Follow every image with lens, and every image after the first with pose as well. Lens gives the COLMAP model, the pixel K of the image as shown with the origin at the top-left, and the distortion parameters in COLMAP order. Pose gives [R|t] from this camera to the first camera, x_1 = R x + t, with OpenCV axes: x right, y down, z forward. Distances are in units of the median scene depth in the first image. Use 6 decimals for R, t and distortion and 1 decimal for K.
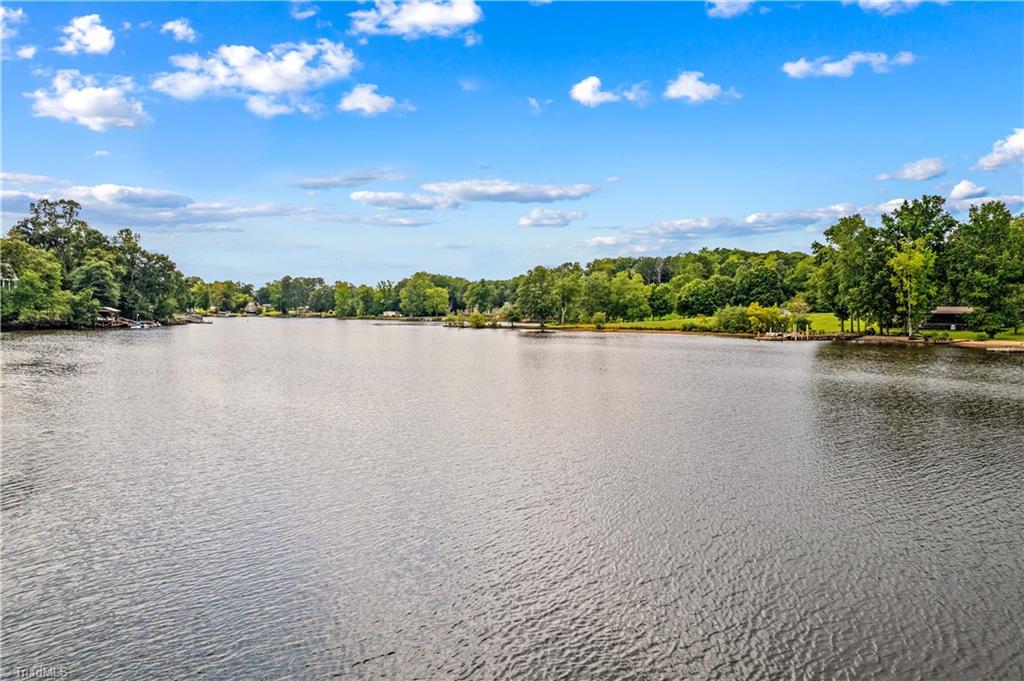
lens RADIAL K [[652.0, 0, 512.9], [0, 652.0, 332.9], [0, 0, 1]] dist [-0.002830, 0.013724]
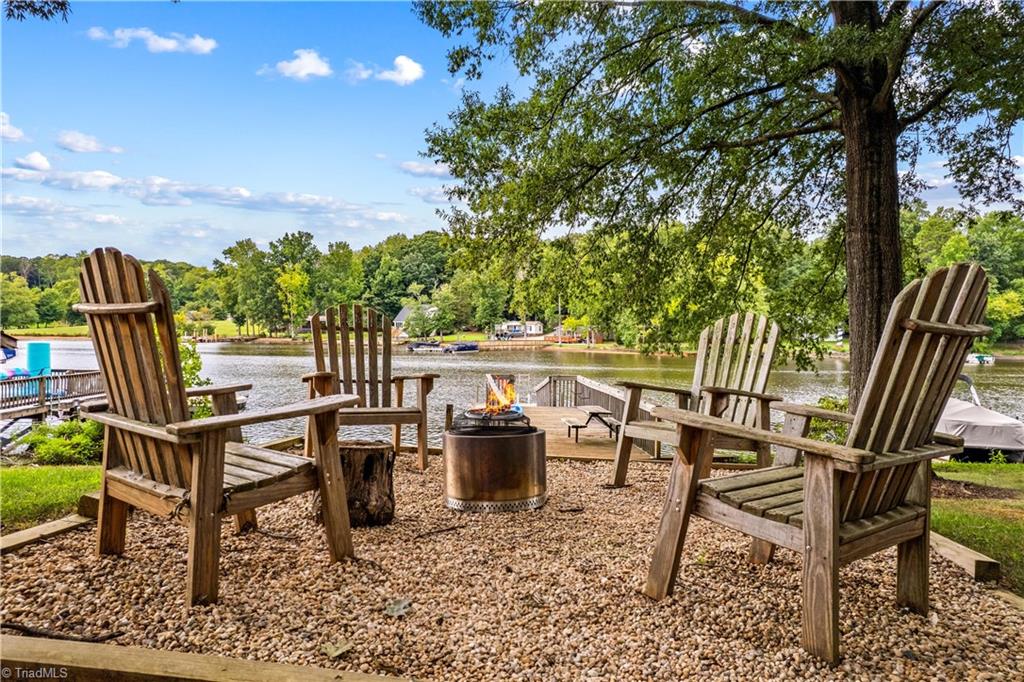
lens RADIAL K [[652.0, 0, 511.8], [0, 652.0, 335.5], [0, 0, 1]] dist [-0.002830, 0.013724]
pose [[0.630910, -0.012778, 0.775751, -0.116714], [0.021647, 0.999765, -0.001137, 0.010665], [-0.775554, 0.017510, 0.631038, -0.151999]]
